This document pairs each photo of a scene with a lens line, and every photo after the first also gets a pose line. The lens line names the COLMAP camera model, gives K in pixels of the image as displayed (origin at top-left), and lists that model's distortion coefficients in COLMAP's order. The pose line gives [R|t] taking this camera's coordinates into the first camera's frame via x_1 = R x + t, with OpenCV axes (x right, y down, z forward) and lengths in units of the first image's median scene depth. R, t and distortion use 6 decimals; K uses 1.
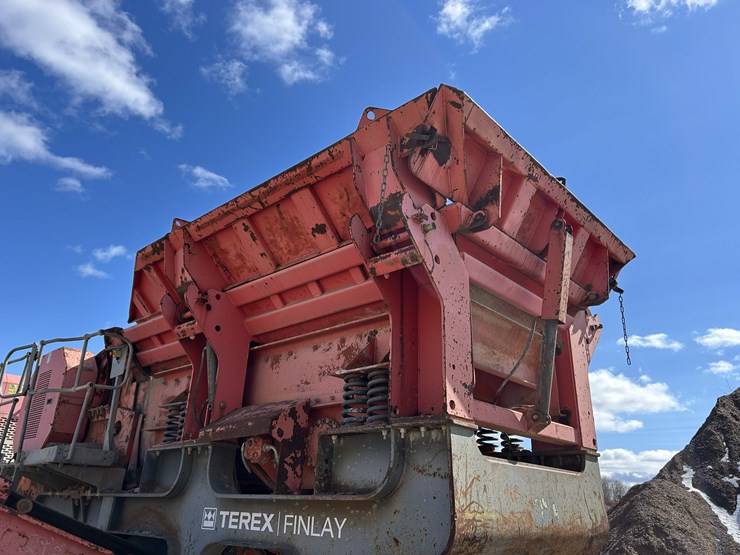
lens RADIAL K [[555.8, 0, 372.6], [0, 555.8, 272.4], [0, 0, 1]] dist [0.058261, -0.060085]
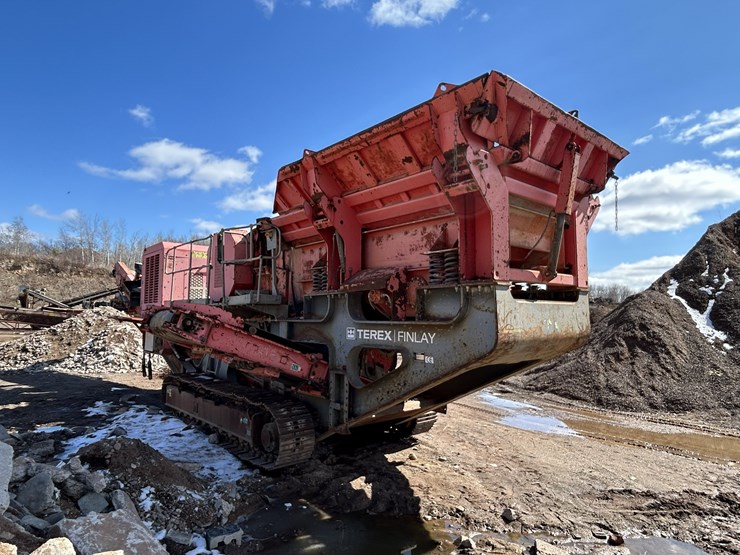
lens RADIAL K [[459.4, 0, 377.6], [0, 459.4, 278.2], [0, 0, 1]] dist [0.006229, -0.002416]
pose [[0.993927, -0.039154, -0.102841, -0.055217], [0.069303, 0.948660, 0.308613, -0.148424], [0.085478, -0.313866, 0.945612, -0.266385]]
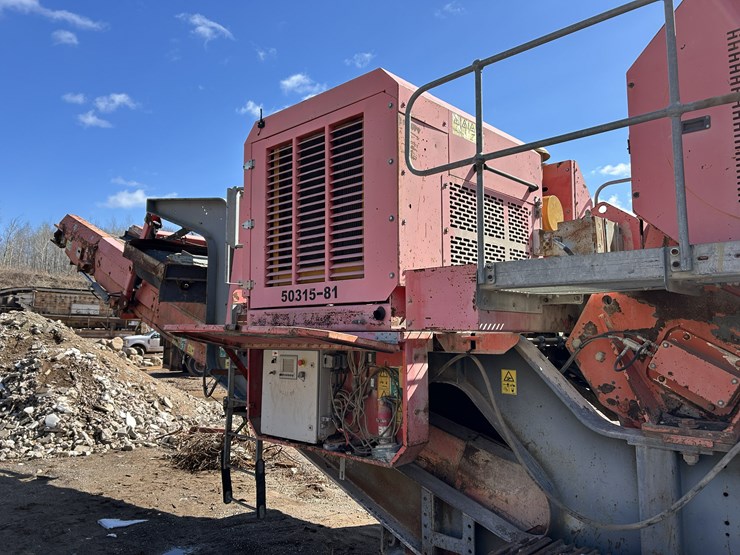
lens RADIAL K [[555.8, 0, 372.6], [0, 555.8, 272.4], [0, 0, 1]] dist [0.058261, -0.060085]
pose [[0.999373, -0.035005, -0.005232, -1.379668], [0.034998, 0.955259, 0.293692, 0.359632], [-0.005282, -0.293691, 0.955886, 1.014218]]
